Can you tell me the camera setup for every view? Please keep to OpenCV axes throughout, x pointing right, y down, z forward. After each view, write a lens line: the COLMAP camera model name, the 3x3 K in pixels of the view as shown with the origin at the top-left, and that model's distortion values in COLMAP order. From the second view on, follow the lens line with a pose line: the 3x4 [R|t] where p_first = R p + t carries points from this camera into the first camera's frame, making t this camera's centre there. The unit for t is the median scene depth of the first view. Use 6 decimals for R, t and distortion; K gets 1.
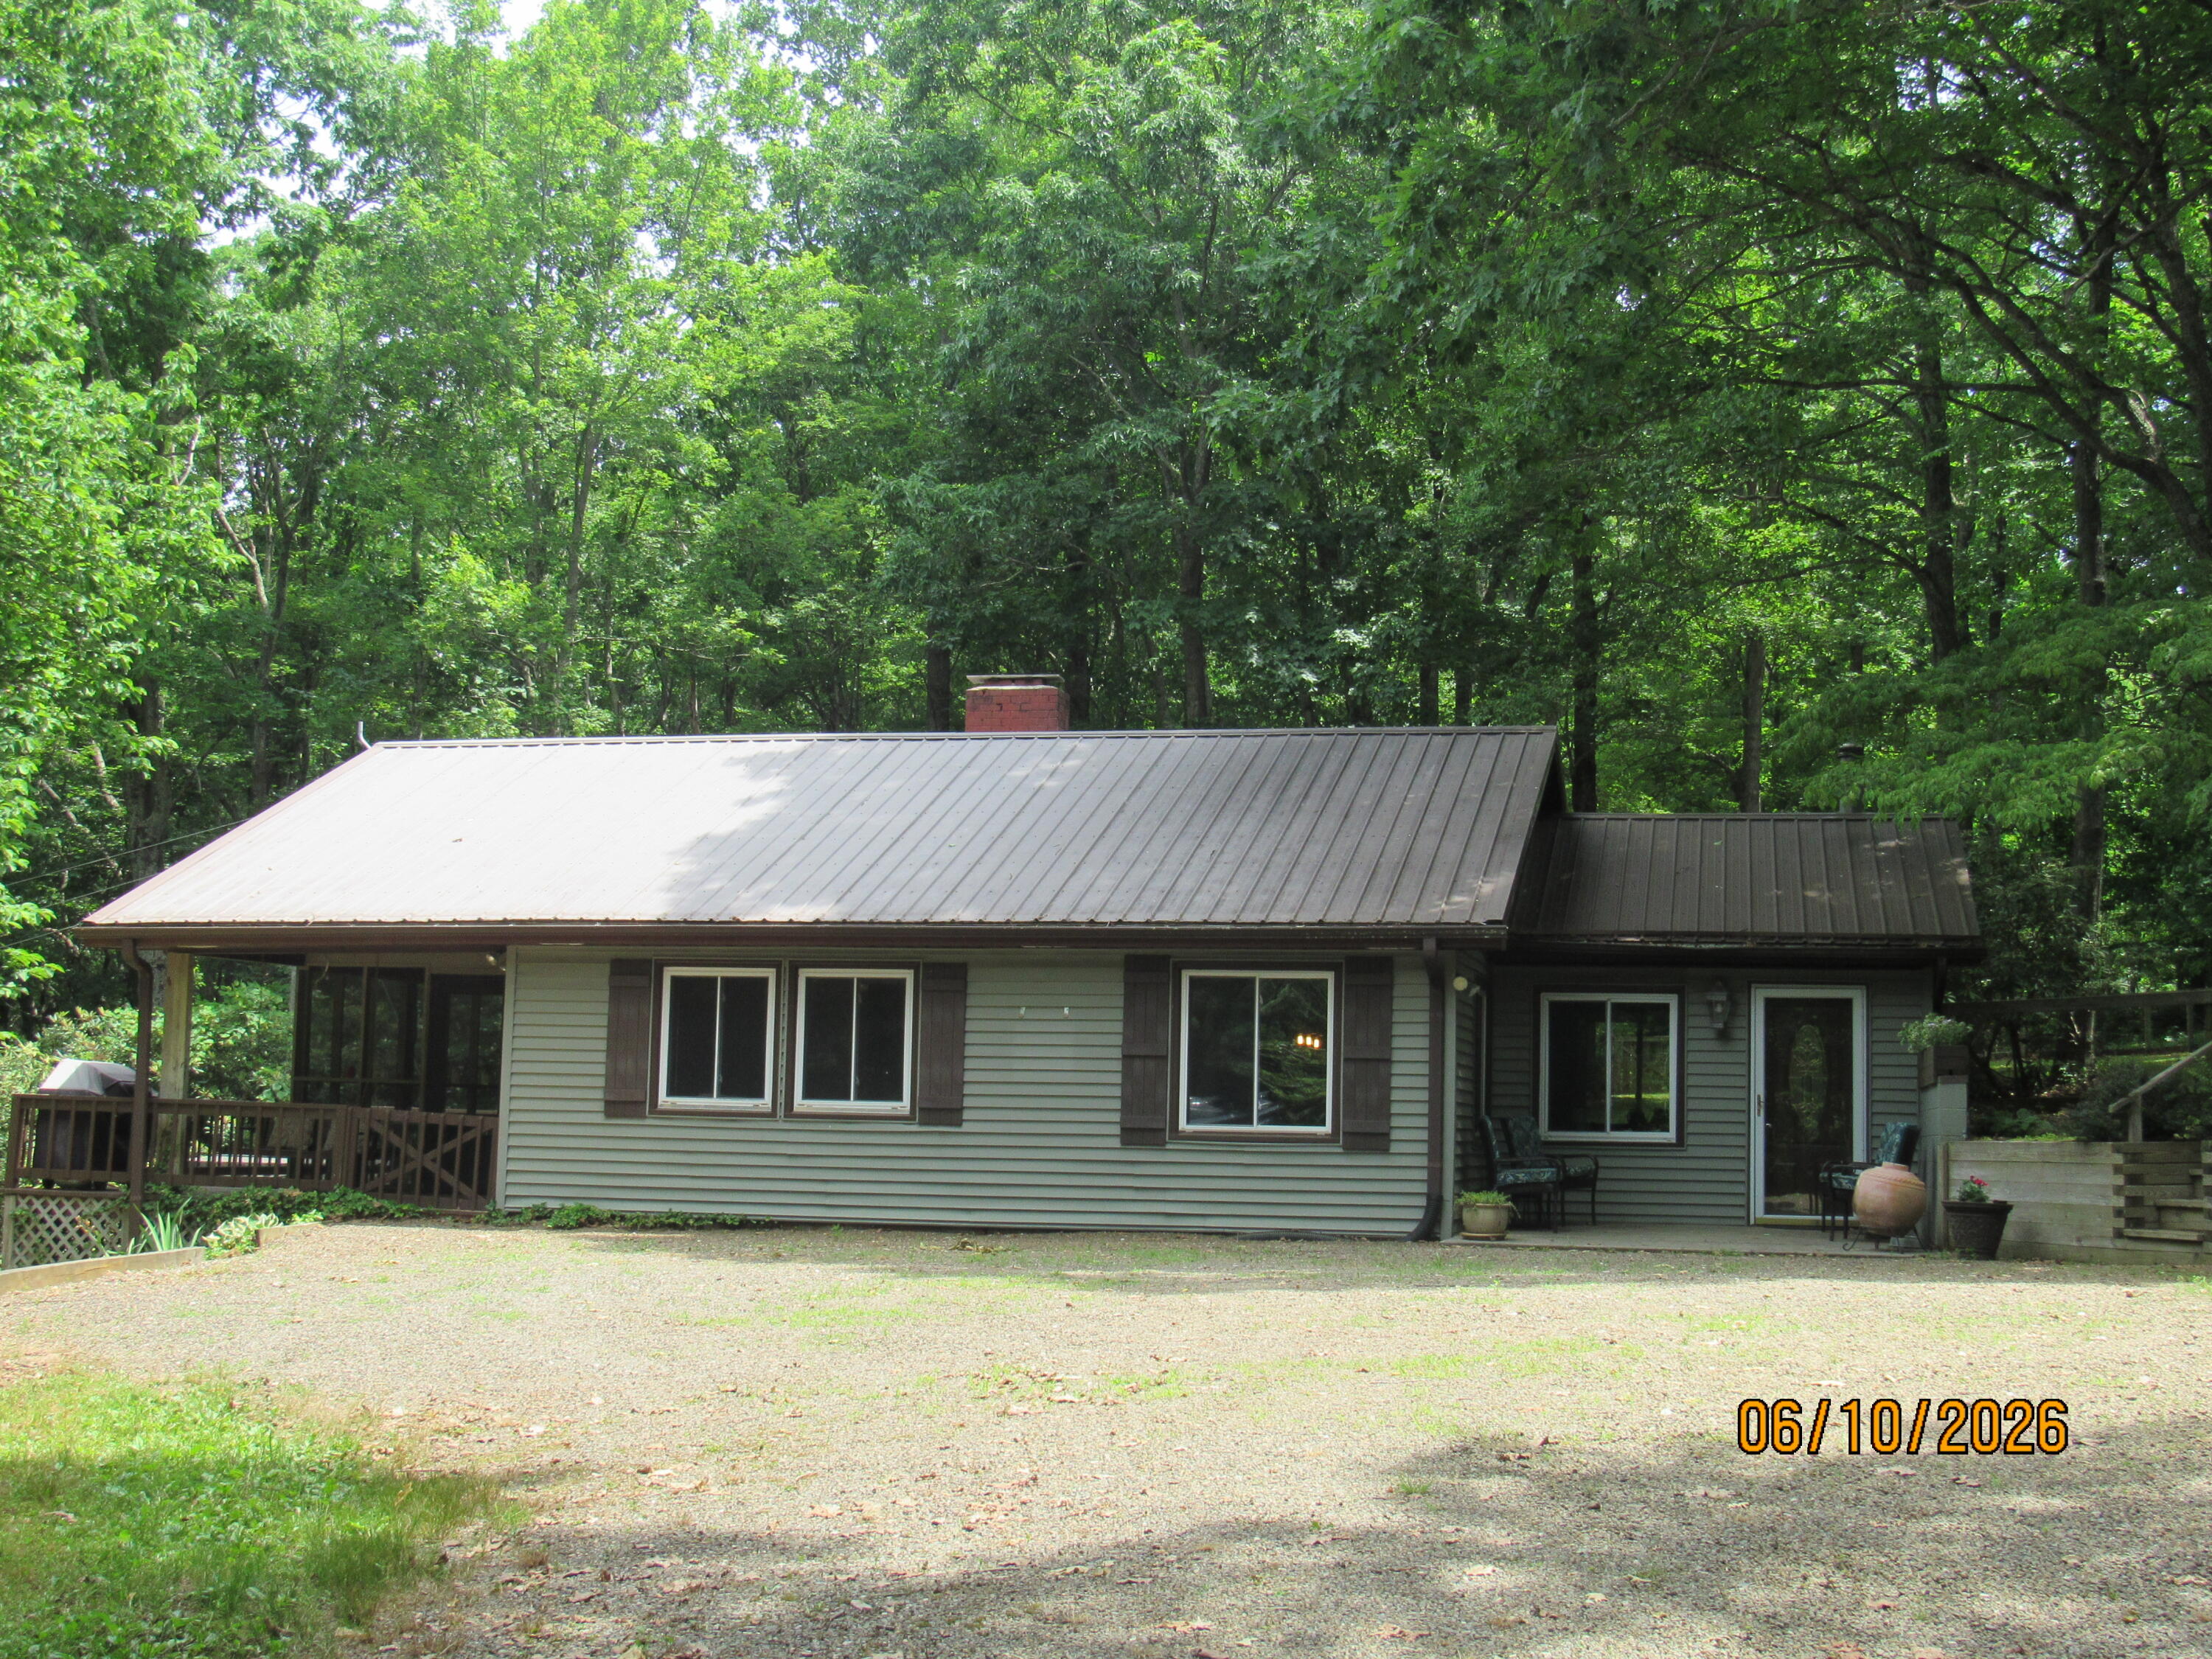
lens RADIAL K [[2795.9, 0, 1106.0], [0, 2795.9, 829.5], [0, 0, 1]] dist [-0.103656, 0.036136]
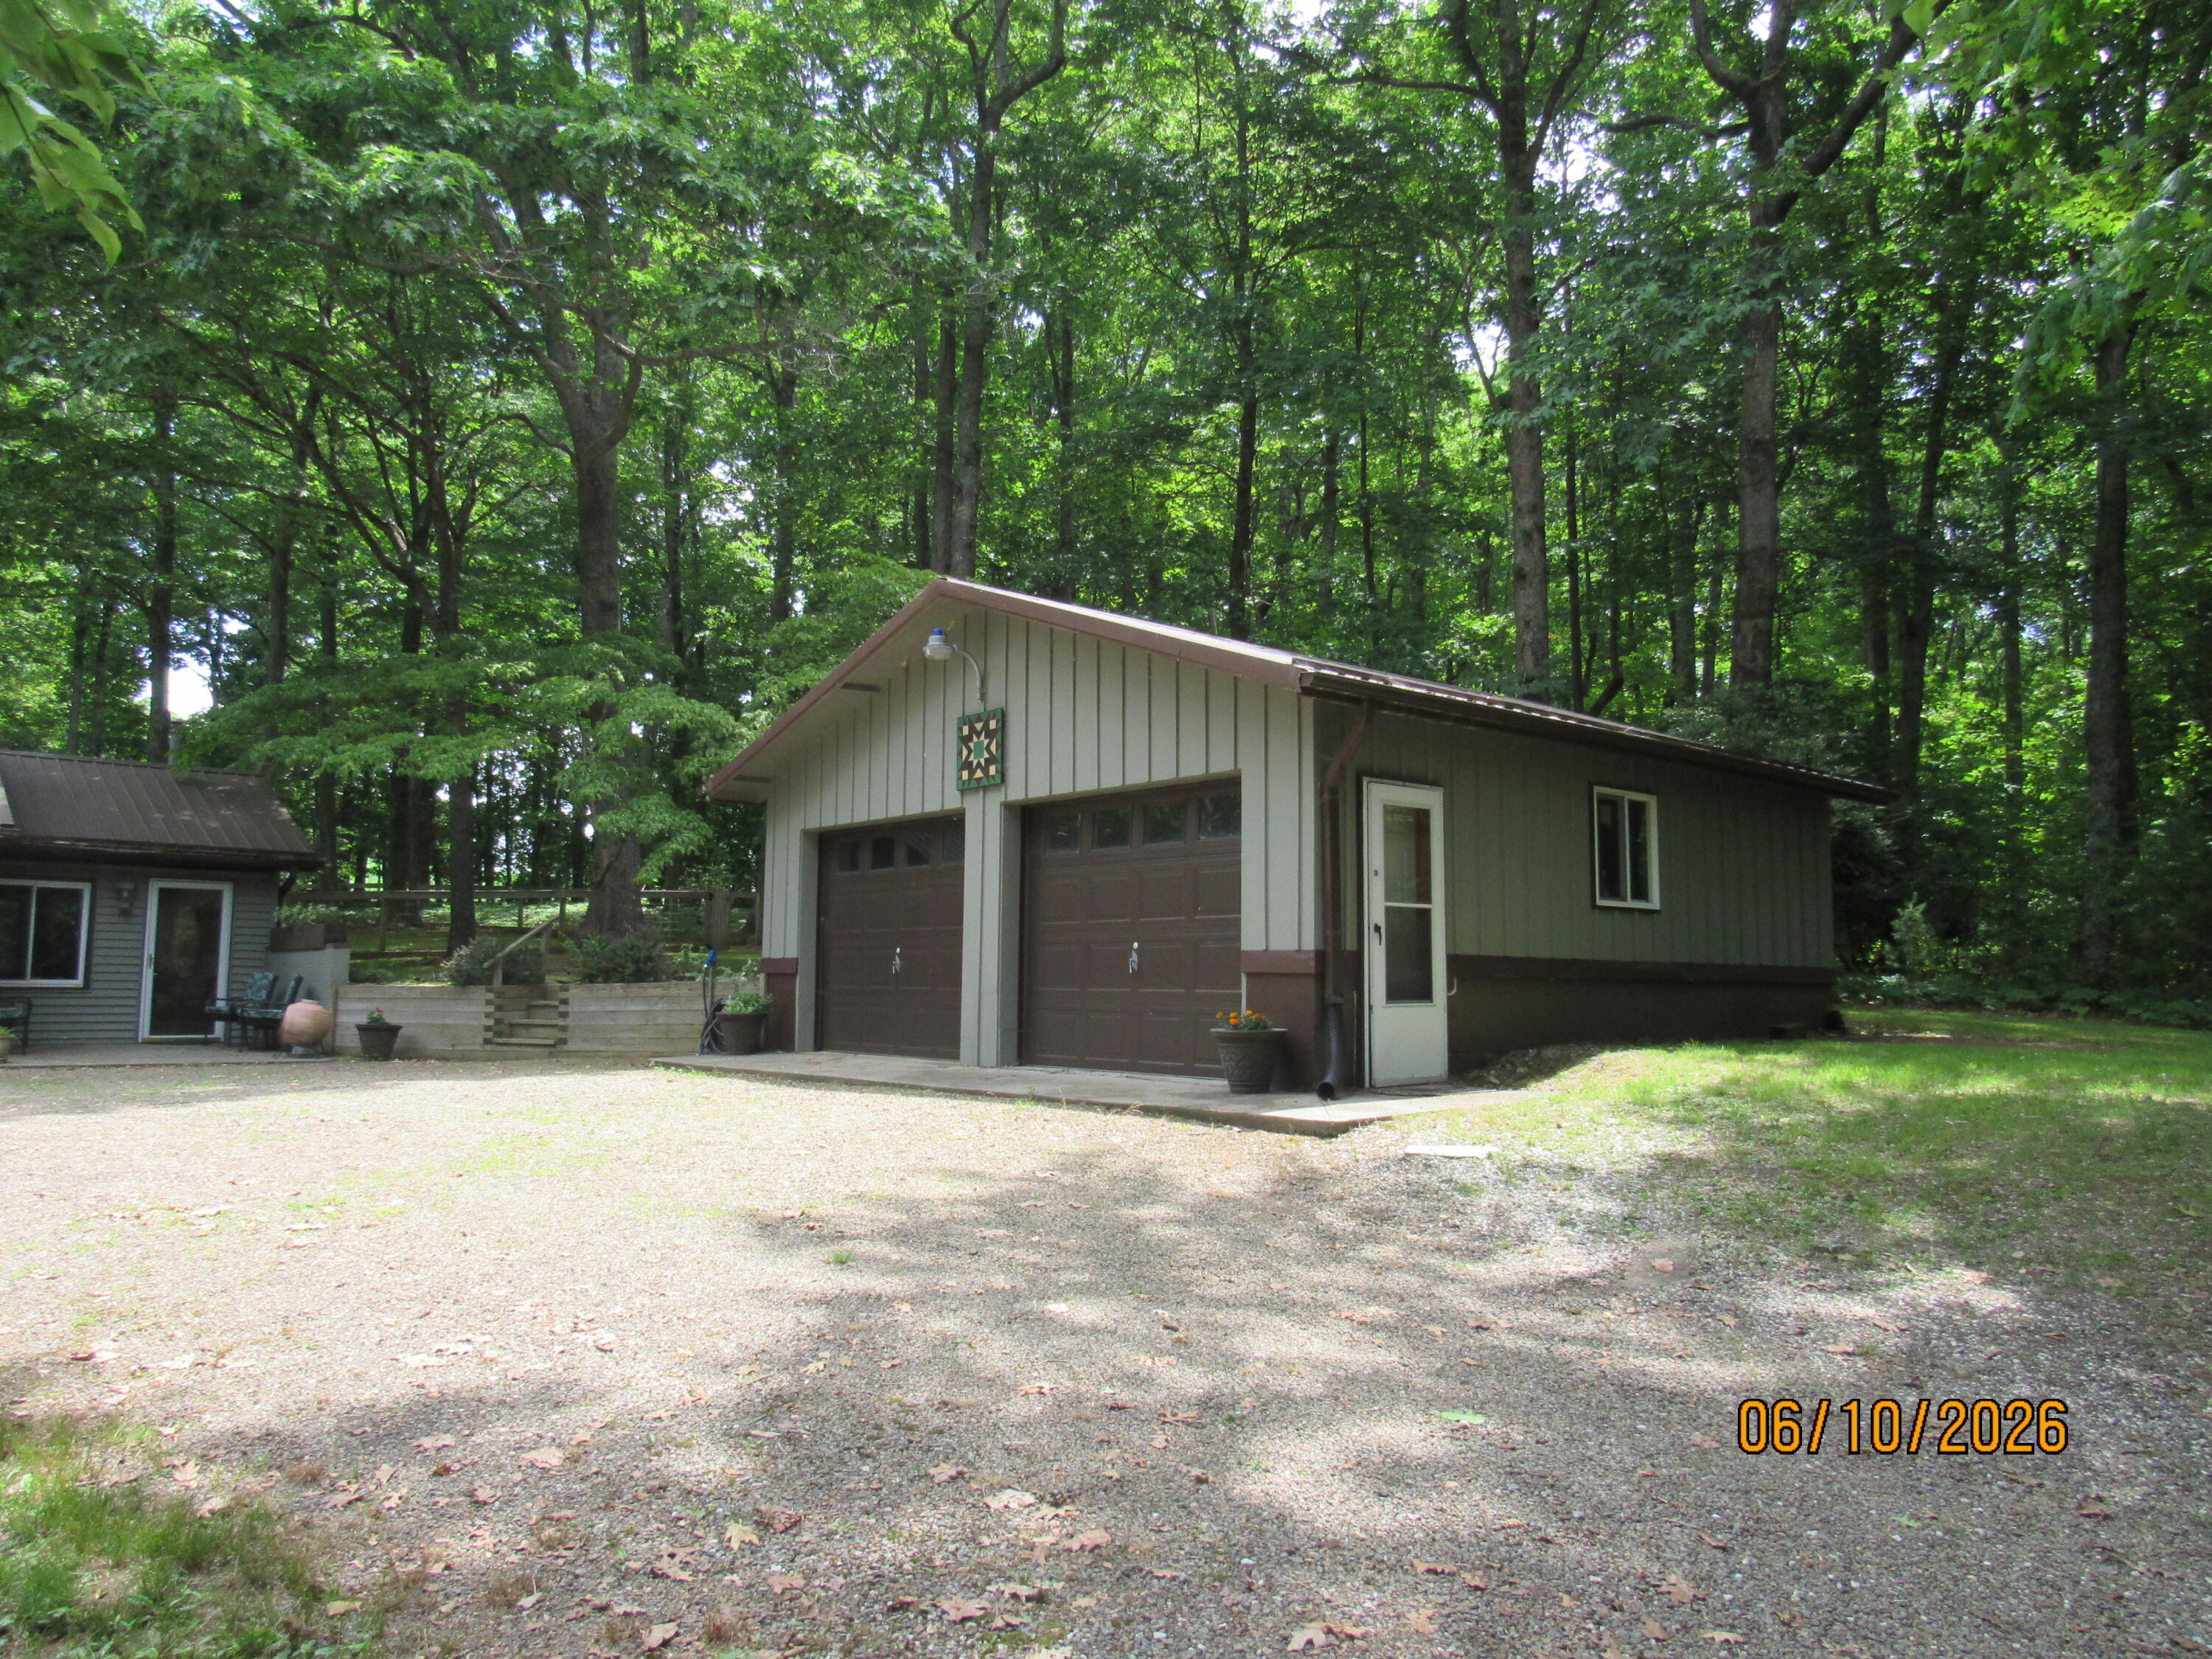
lens RADIAL K [[1544.3, 0, 1020.4], [0, 1544.3, 823.9], [0, 0, 1]] dist [0.001826, -0.004929]
pose [[0.614636, 0.063900, 0.786218, -0.134178], [-0.076577, 0.996839, -0.021153, 0.009681], [-0.785085, -0.047205, 0.617587, 0.146194]]
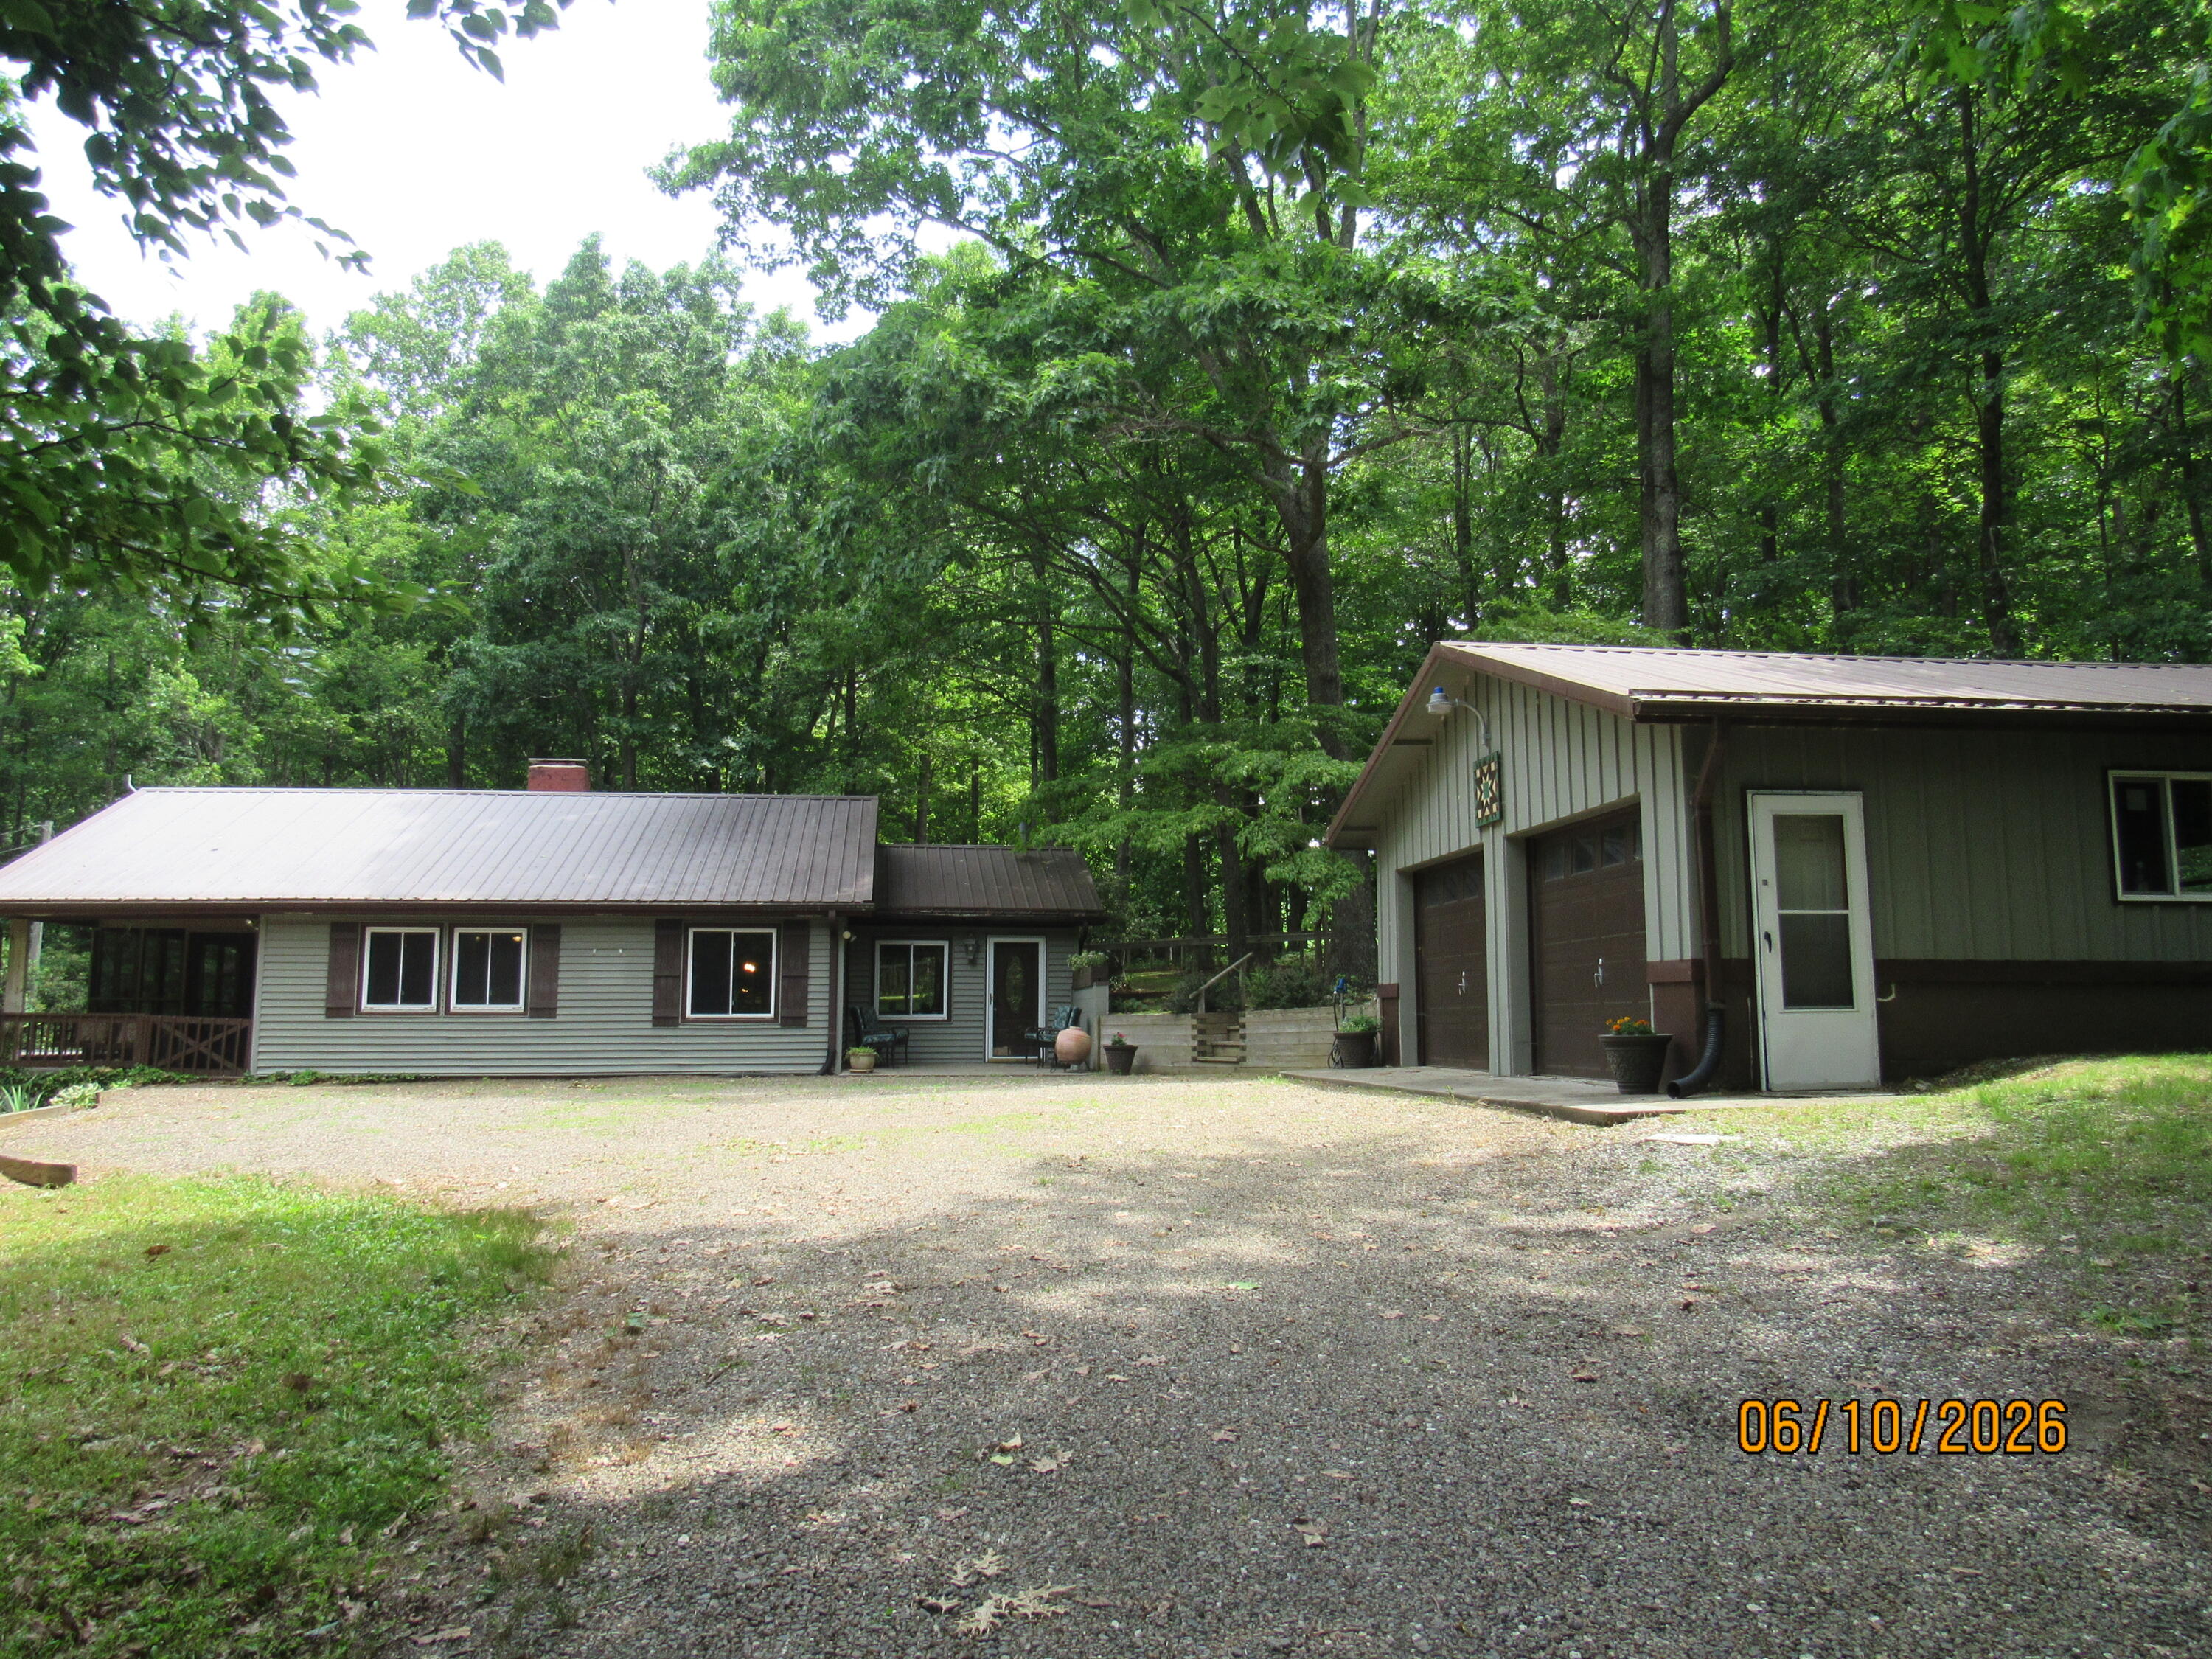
lens RADIAL K [[1539.4, 0, 1106.0], [0, 1539.4, 829.5], [0, 0, 1]] dist [-0.054540, -0.001850]
pose [[0.935229, 0.018310, 0.353570, -0.068152], [-0.012897, 0.999761, -0.017658, 0.001146], [-0.353809, 0.011954, 0.935241, -0.012621]]
